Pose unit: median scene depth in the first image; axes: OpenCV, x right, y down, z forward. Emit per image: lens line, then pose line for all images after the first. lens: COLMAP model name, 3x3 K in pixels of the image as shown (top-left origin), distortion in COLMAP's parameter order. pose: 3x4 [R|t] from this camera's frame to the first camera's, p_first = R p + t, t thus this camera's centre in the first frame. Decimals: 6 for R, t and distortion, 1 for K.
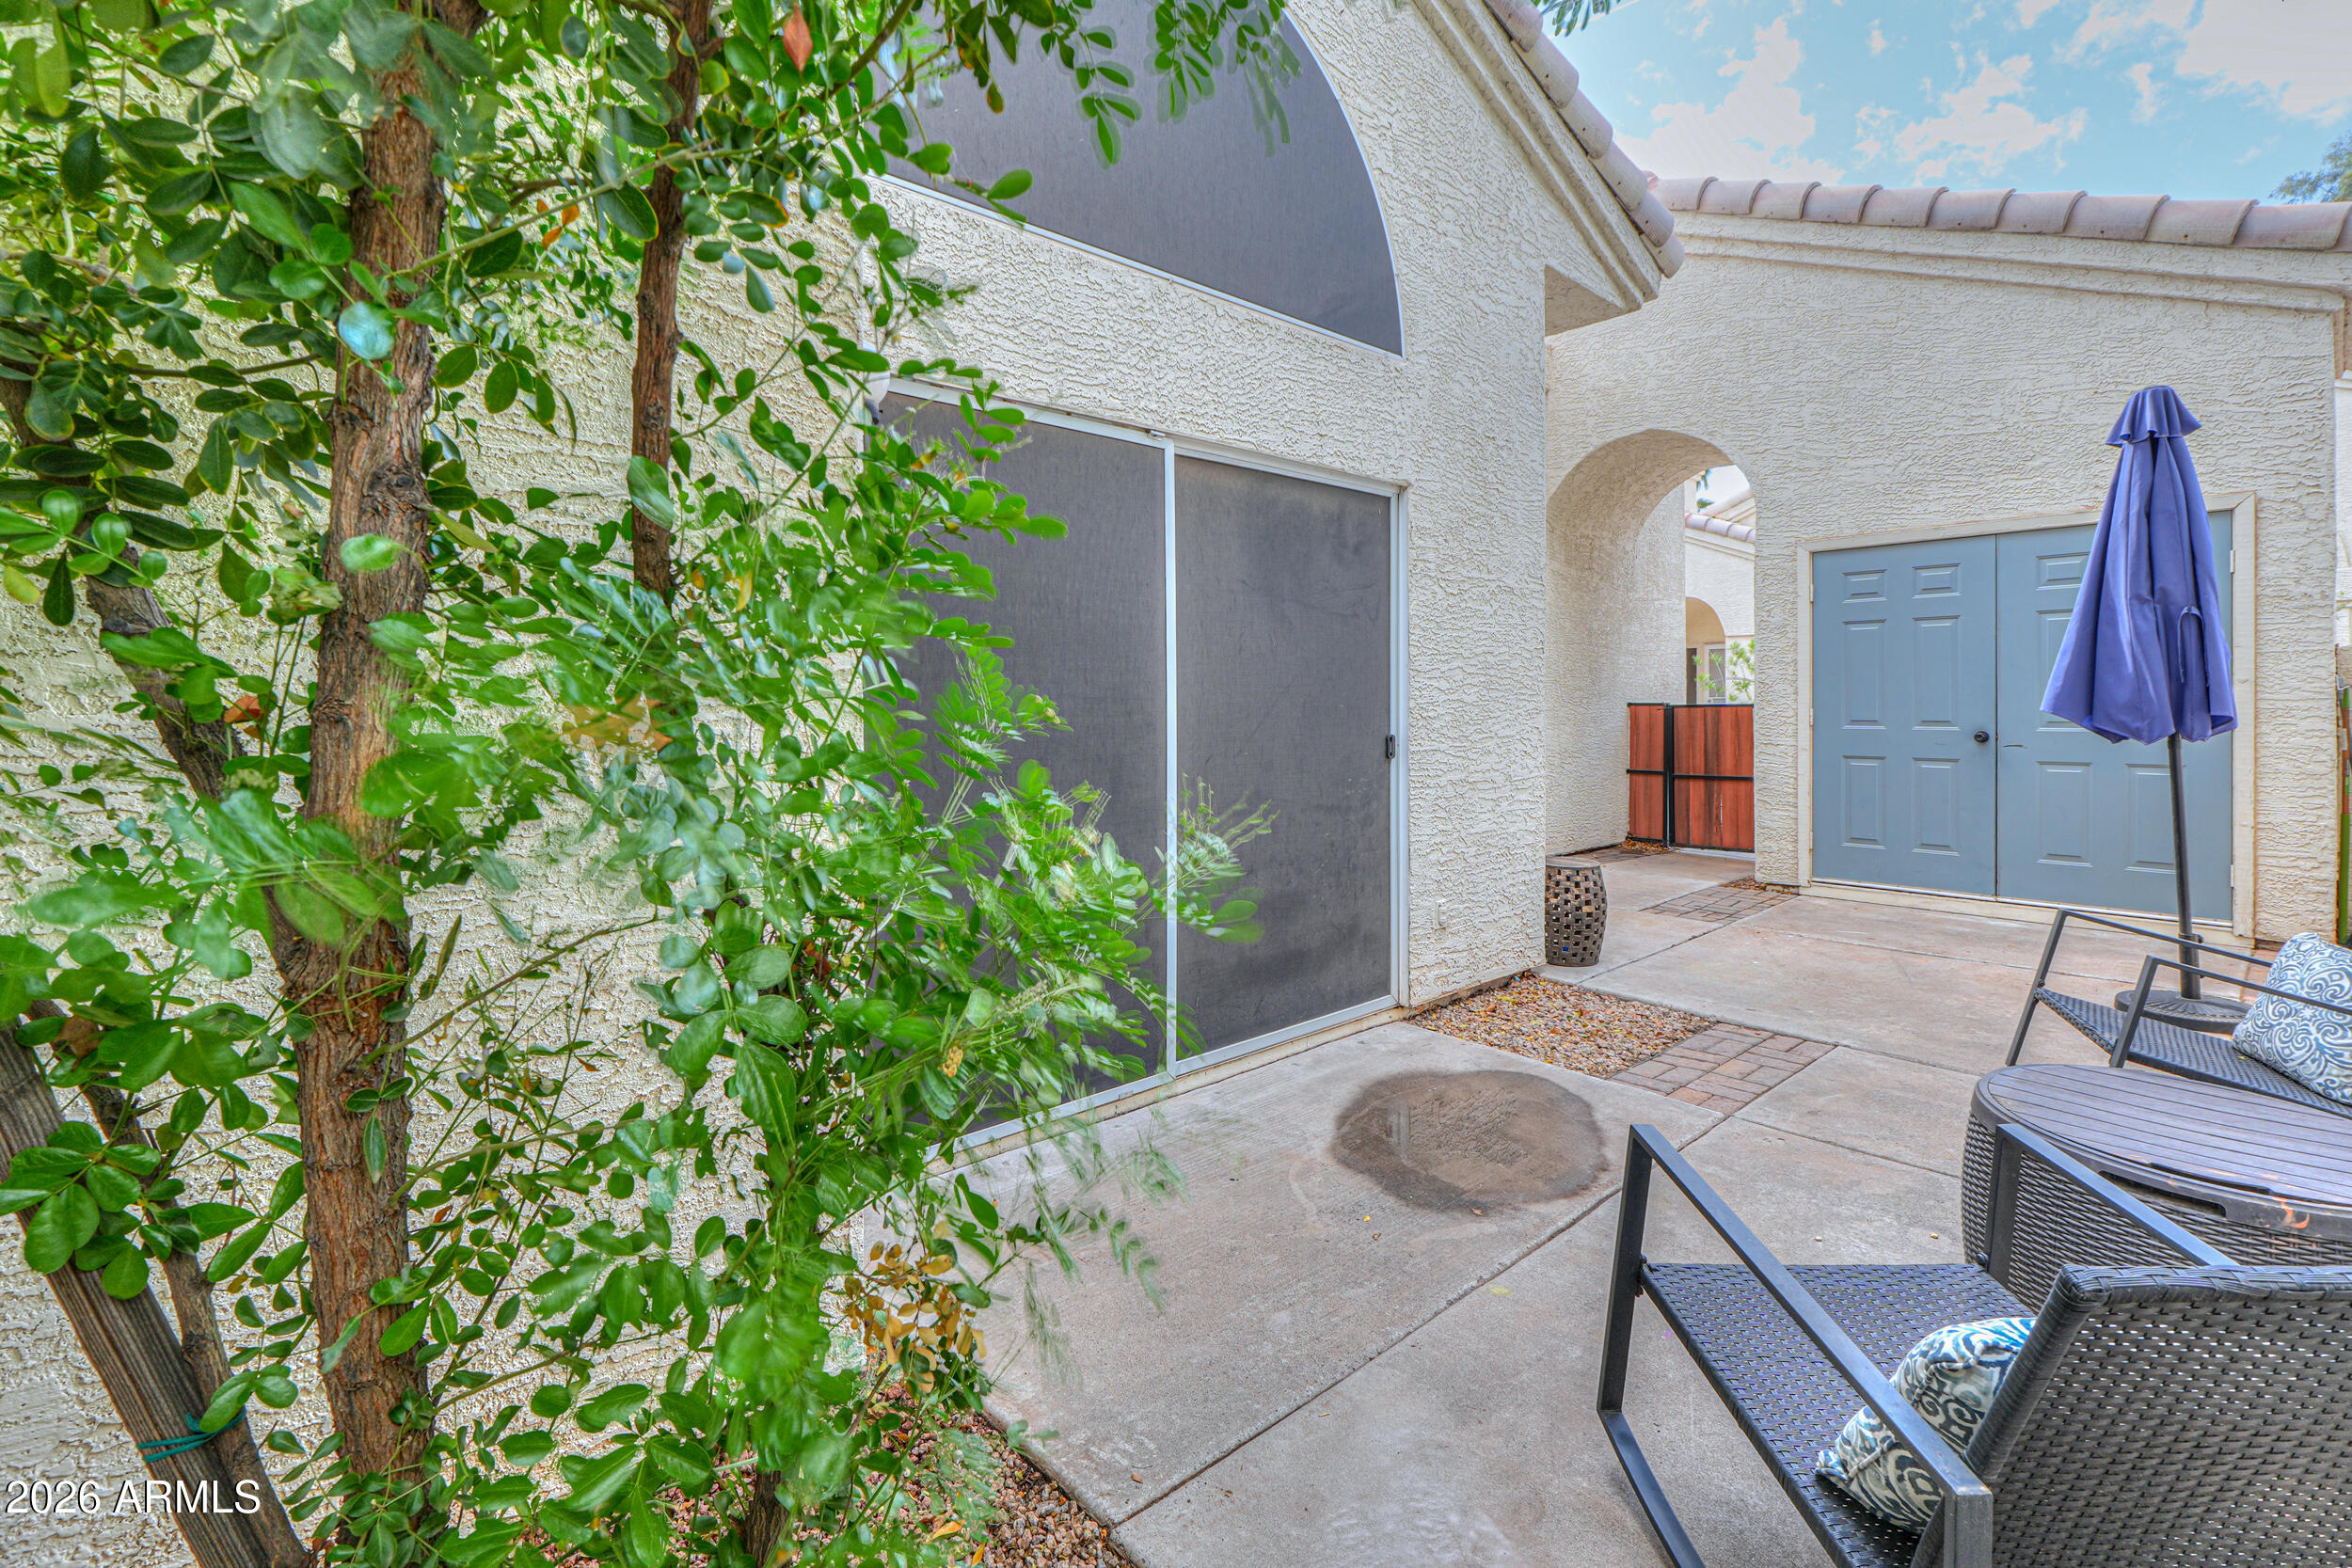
lens RADIAL K [[1018.4, 0, 1187.6], [0, 1018.4, 712.6], [0, 0, 1]] dist [-0.003128, 0.000000]
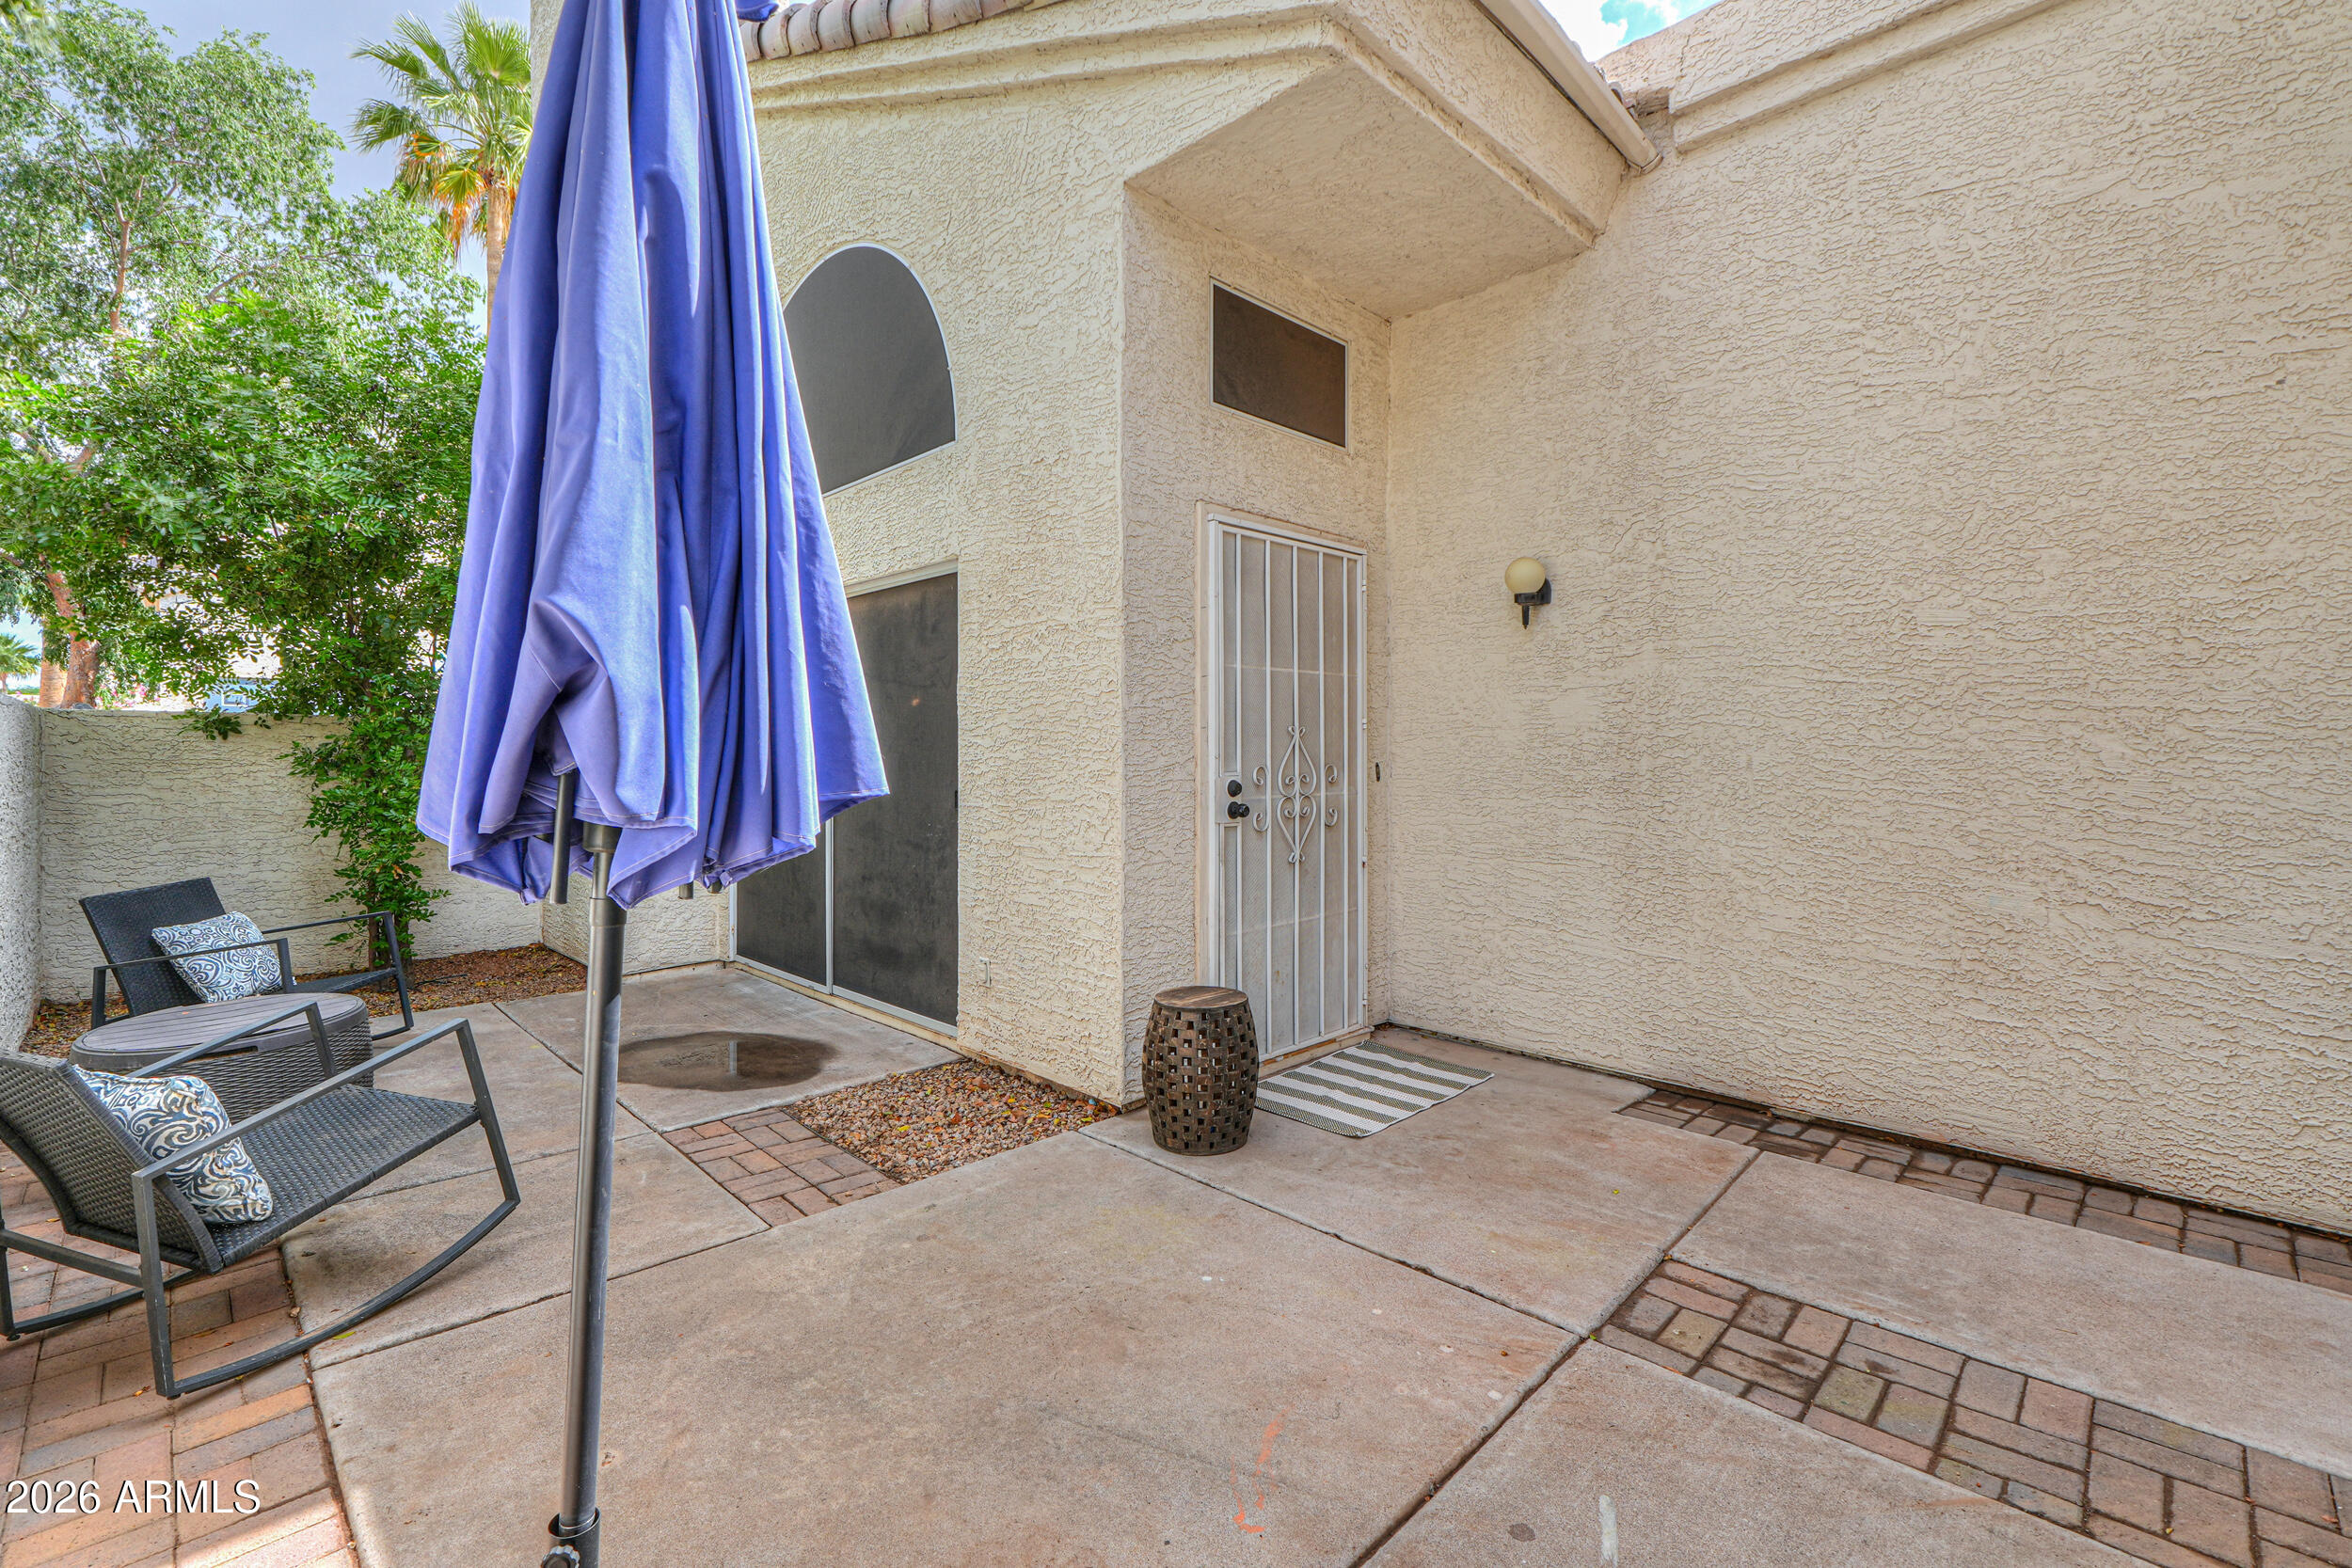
lens RADIAL K [[1018.4, 0, 1156.4], [0, 1018.4, 759.8], [0, 0, 1]] dist [-0.003128, 0.000000]
pose [[0.044166, 0.008593, -0.998987, 1.348107], [-0.010530, 0.999911, 0.008135, -0.021488], [0.998969, 0.010160, 0.044253, 1.206770]]
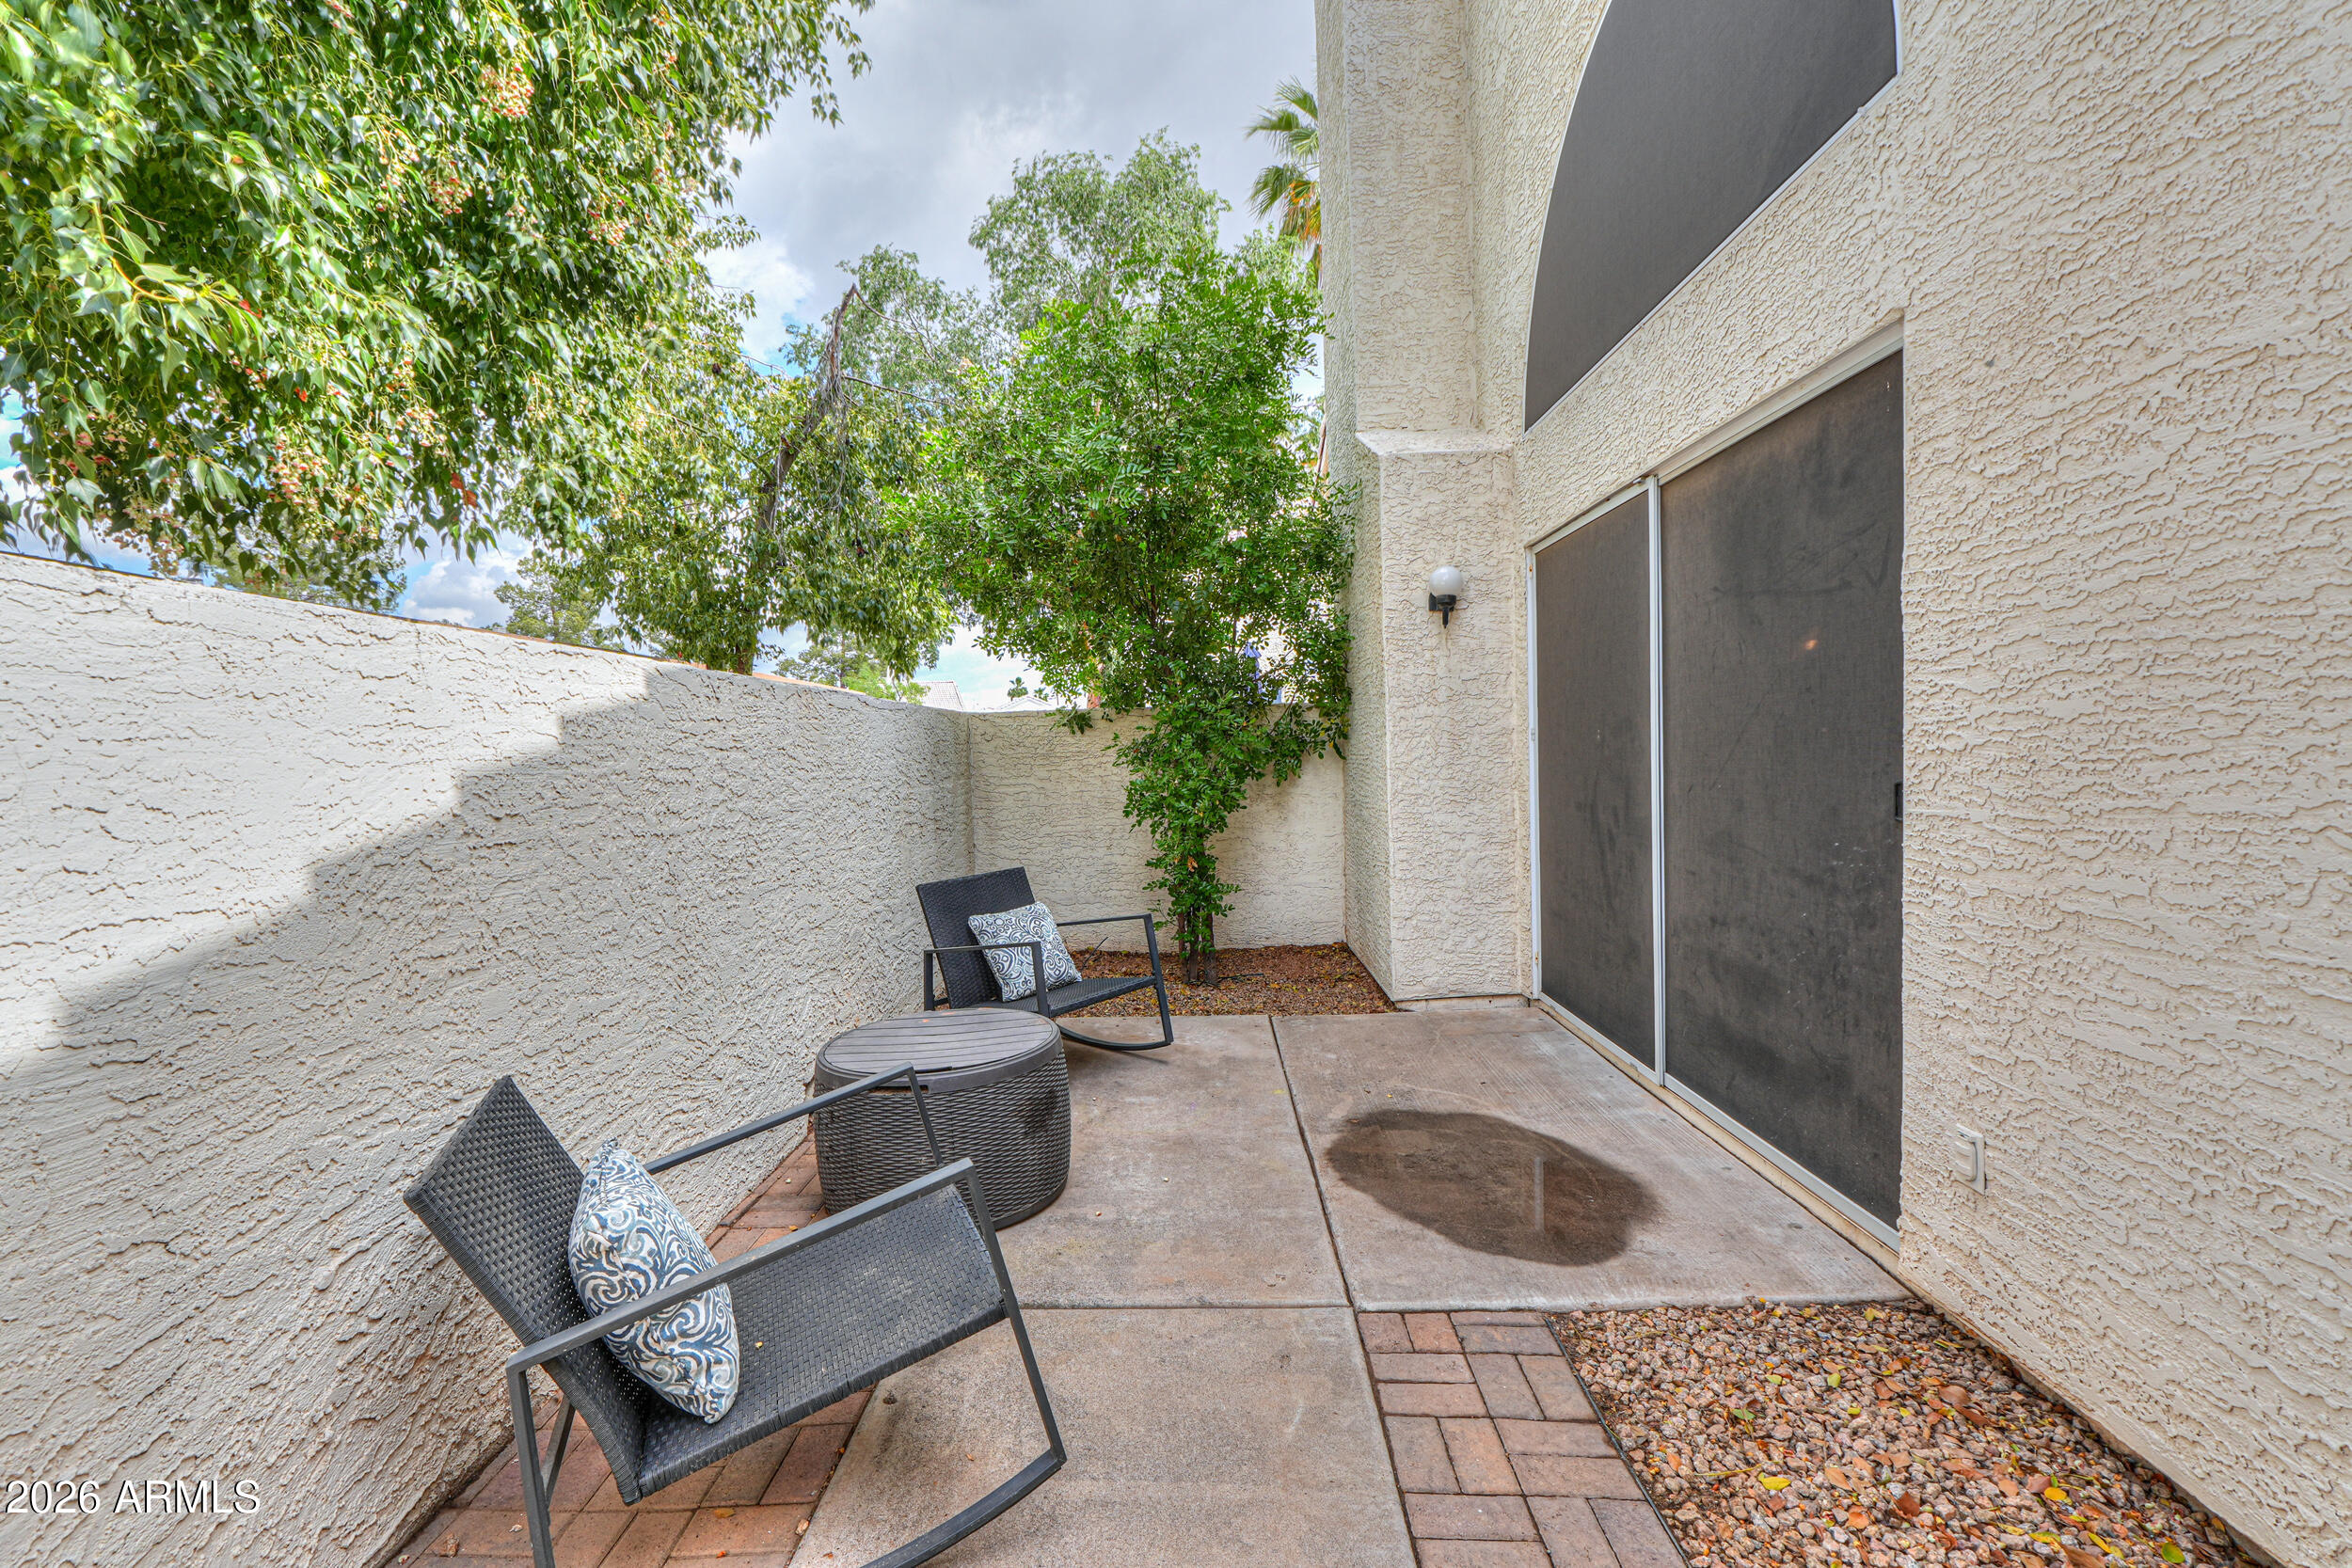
lens RADIAL K [[1018.4, 0, 1164.4], [0, 1018.4, 801.4], [0, 0, 1]] dist [-0.003128, 0.000000]
pose [[-0.685042, 0.065374, -0.725564, 0.916202], [0.030100, 0.997655, 0.061471, -0.013398], [0.727881, 0.020270, -0.685404, 1.128068]]
